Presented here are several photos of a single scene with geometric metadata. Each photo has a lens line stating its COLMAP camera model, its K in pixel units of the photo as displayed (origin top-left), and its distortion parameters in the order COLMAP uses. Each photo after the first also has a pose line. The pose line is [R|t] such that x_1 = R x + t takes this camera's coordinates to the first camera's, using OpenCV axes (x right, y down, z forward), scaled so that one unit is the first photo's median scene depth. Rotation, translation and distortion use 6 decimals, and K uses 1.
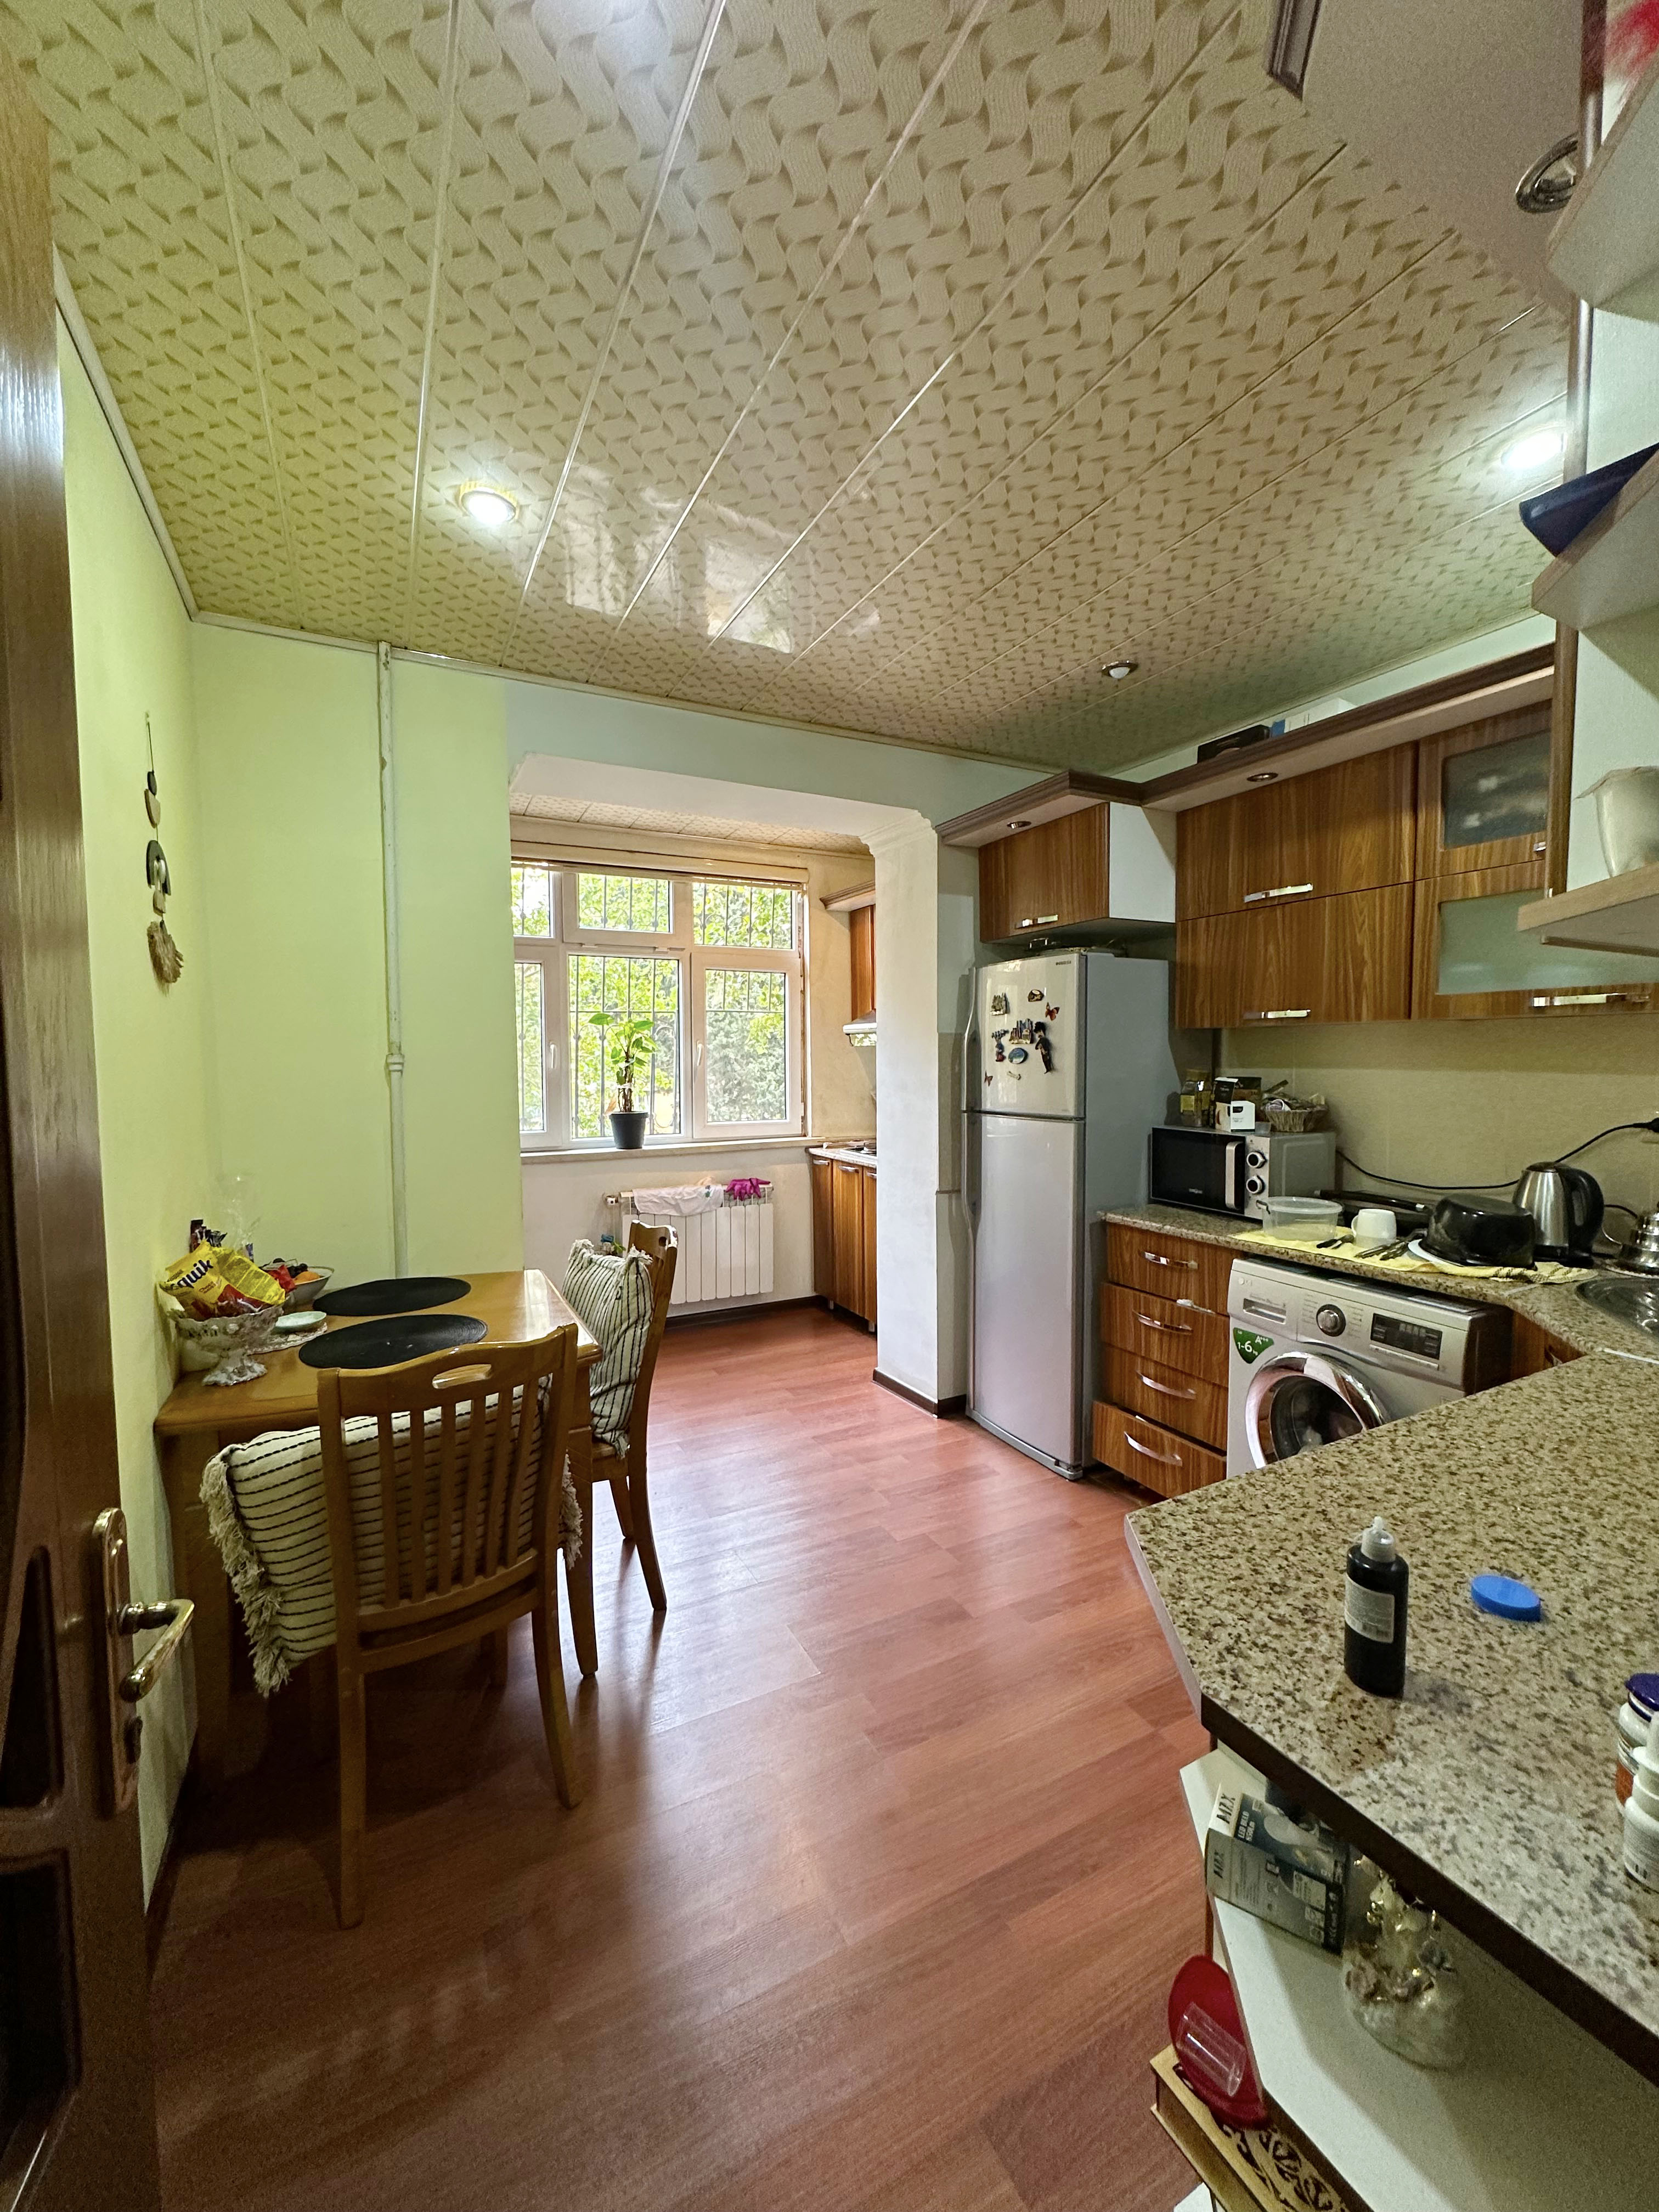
lens RADIAL K [[888.1, 0, 848.5], [0, 888.1, 1106.0], [0, 0, 1]] dist [0.000226, 0.000174]
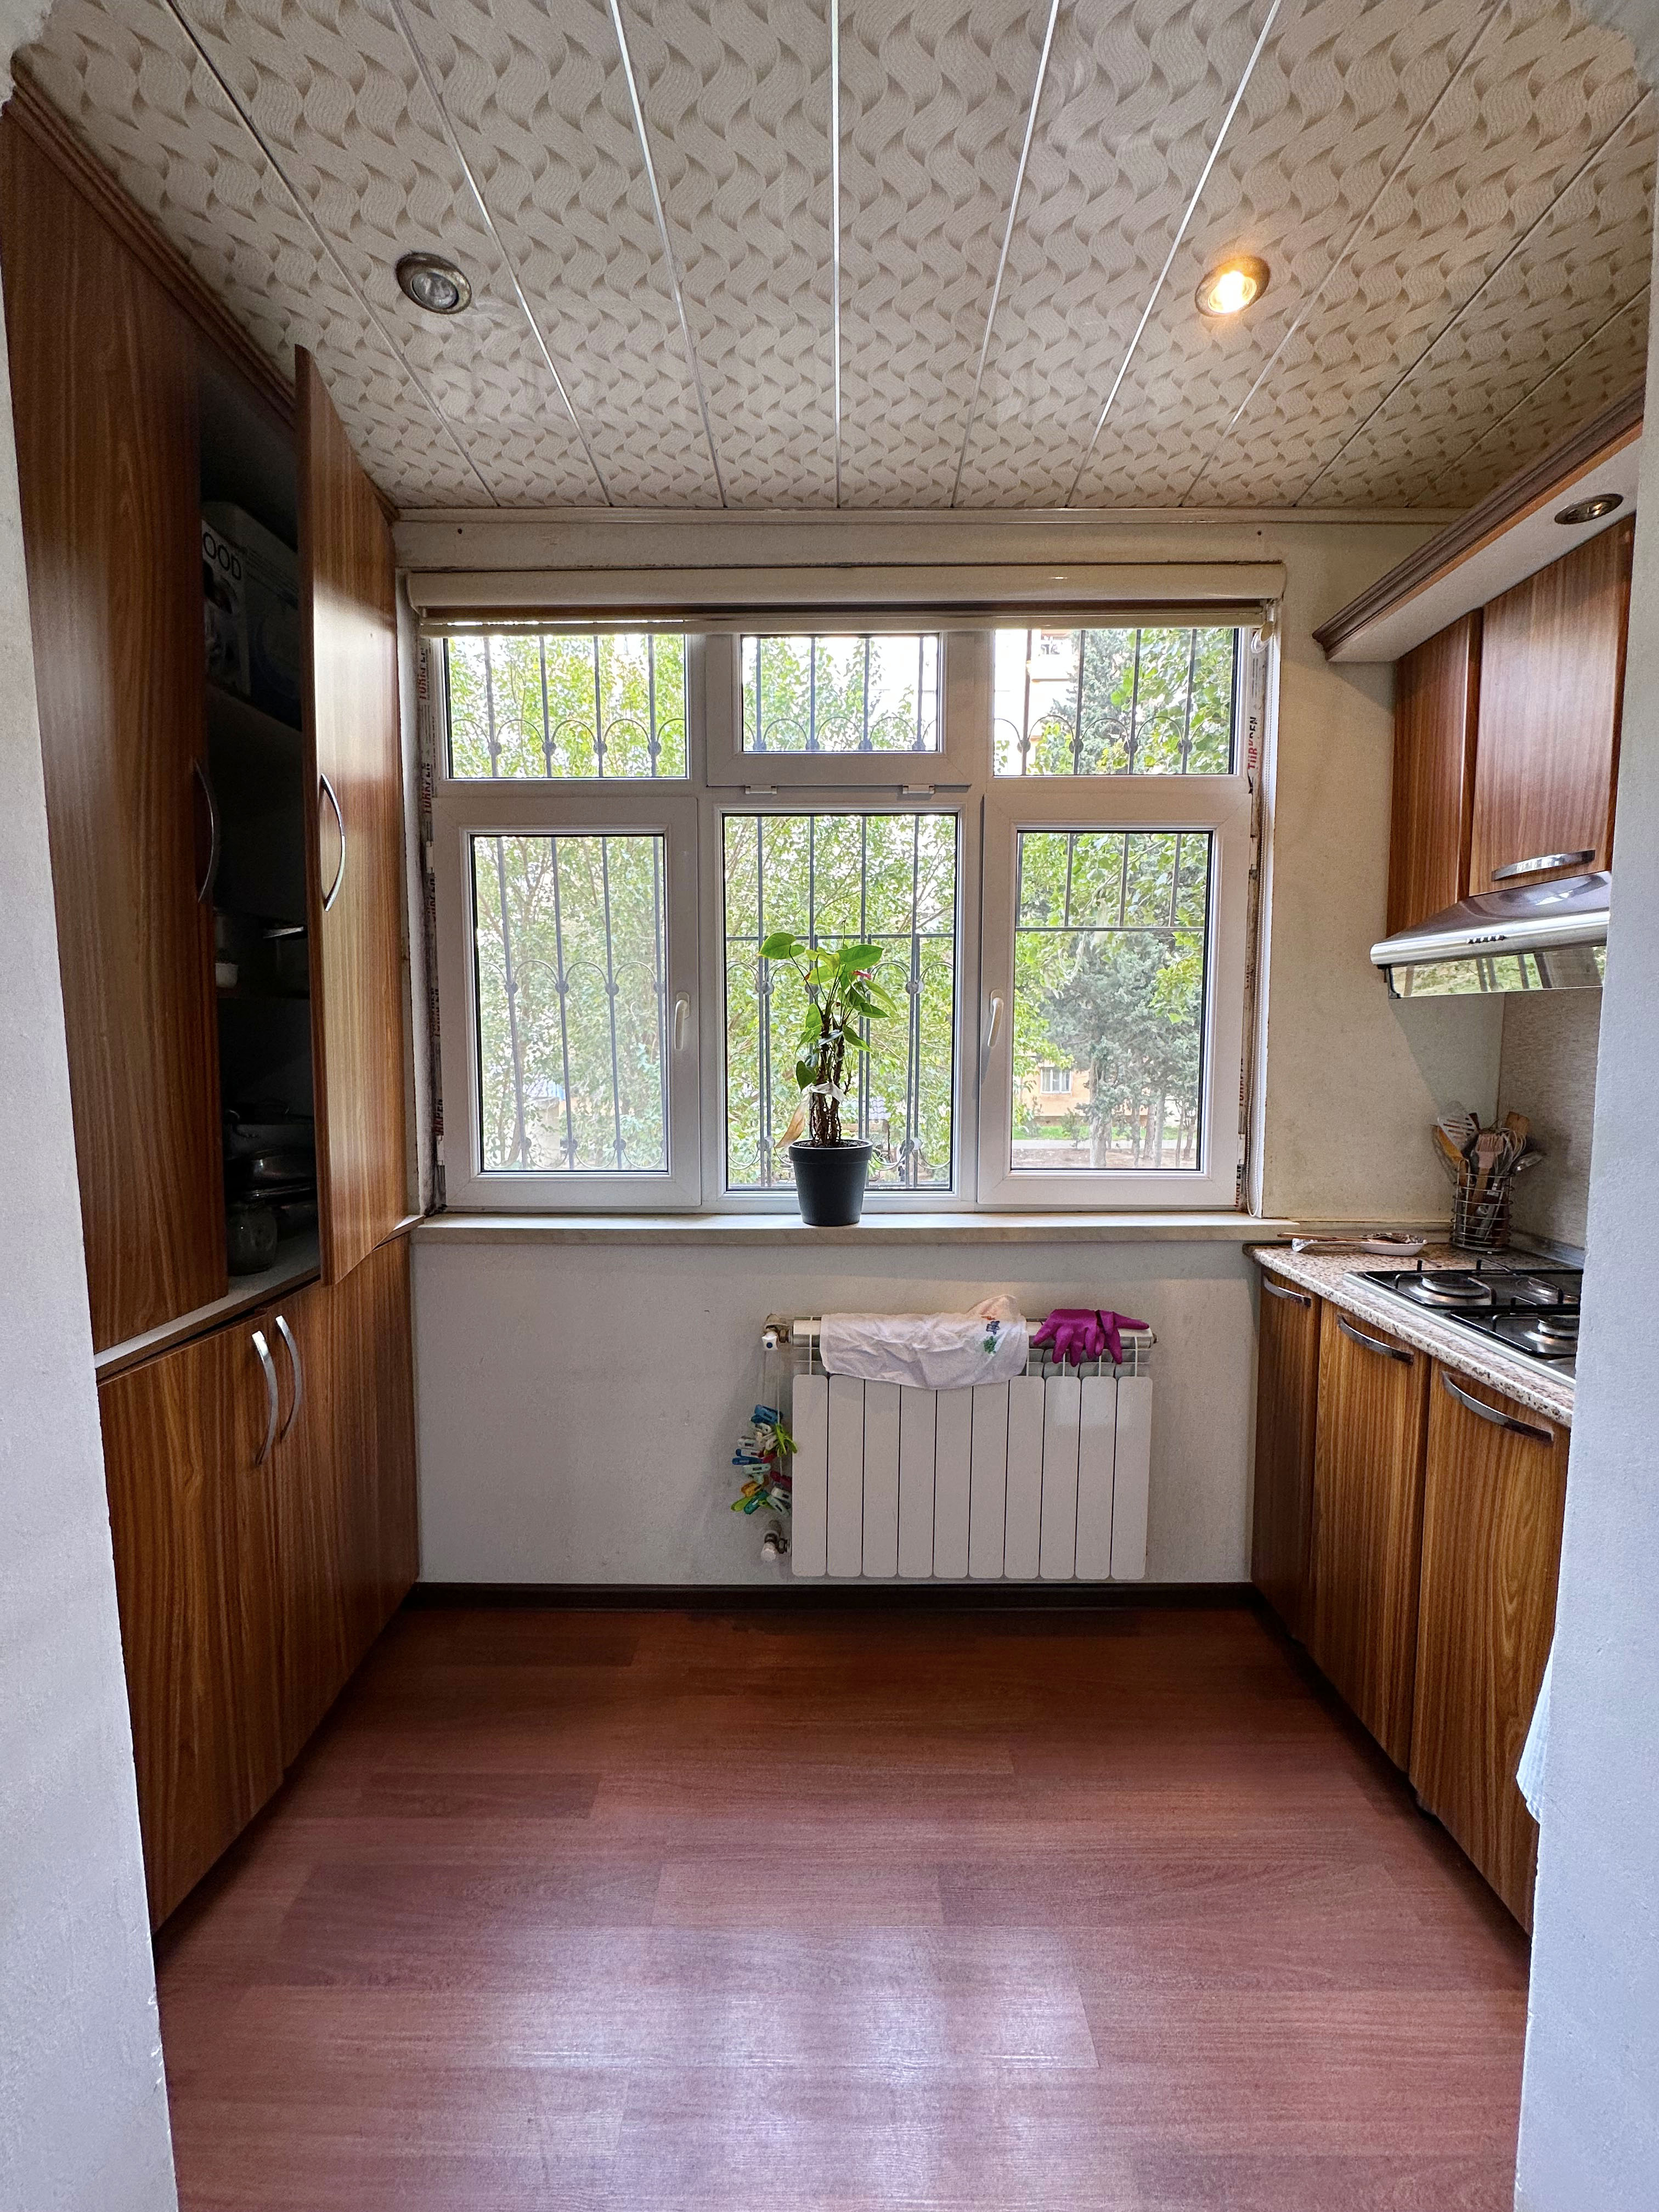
lens RADIAL K [[888.1, 0, 848.5], [0, 888.1, 1106.0], [0, 0, 1]] dist [0.000226, 0.000174]
pose [[0.890585, 0.044932, -0.452592, -0.030178], [-0.031722, 0.998821, 0.036741, -0.029434], [0.453710, -0.018364, 0.890960, 0.587559]]
